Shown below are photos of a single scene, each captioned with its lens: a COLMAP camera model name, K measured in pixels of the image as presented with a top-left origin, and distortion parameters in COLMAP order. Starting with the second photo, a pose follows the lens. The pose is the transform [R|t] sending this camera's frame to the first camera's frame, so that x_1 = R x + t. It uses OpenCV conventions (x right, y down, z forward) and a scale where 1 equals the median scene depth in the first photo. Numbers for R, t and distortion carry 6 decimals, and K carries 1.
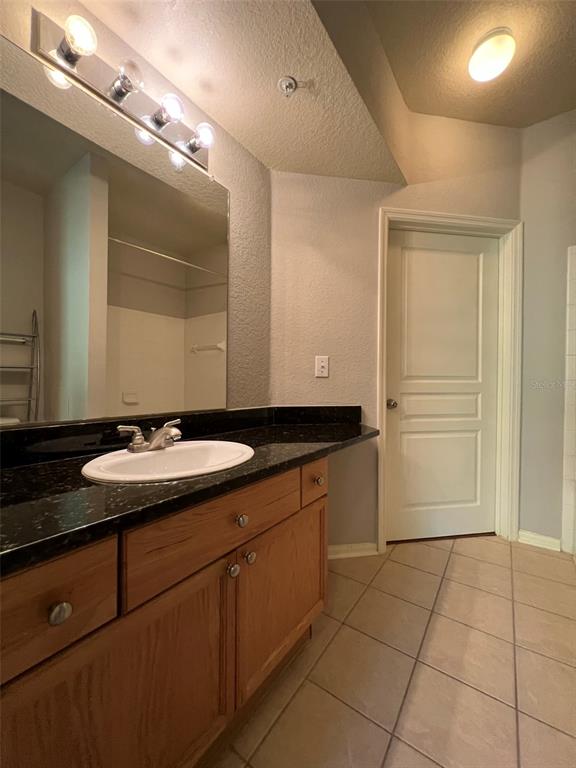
lens RADIAL K [[317.6, 0, 288.0], [0, 317.6, 384.0], [0, 0, 1]] dist [-0.001042, -0.000059]
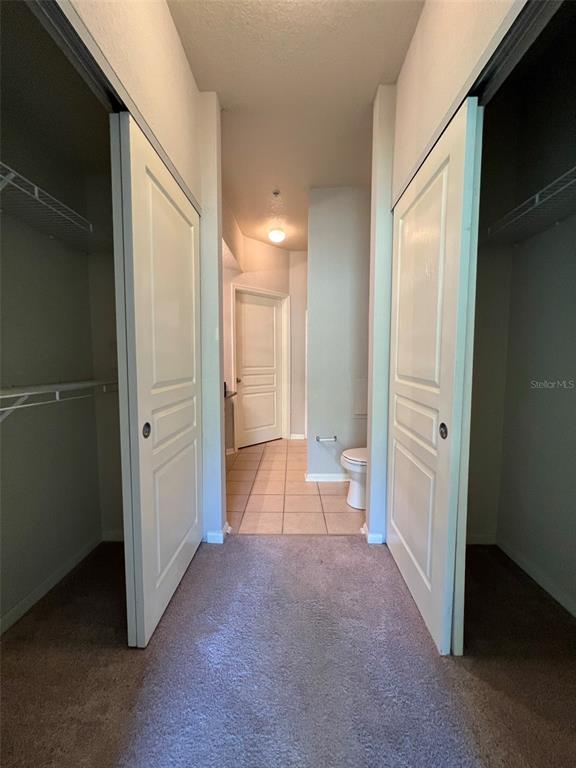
lens RADIAL K [[317.6, 0, 288.0], [0, 317.6, 384.0], [0, 0, 1]] dist [-0.001042, -0.000059]
pose [[0.823924, -0.052056, 0.564304, -0.547386], [0.015295, 0.997452, 0.069681, -0.049908], [-0.566494, -0.048781, 0.822621, -0.831910]]
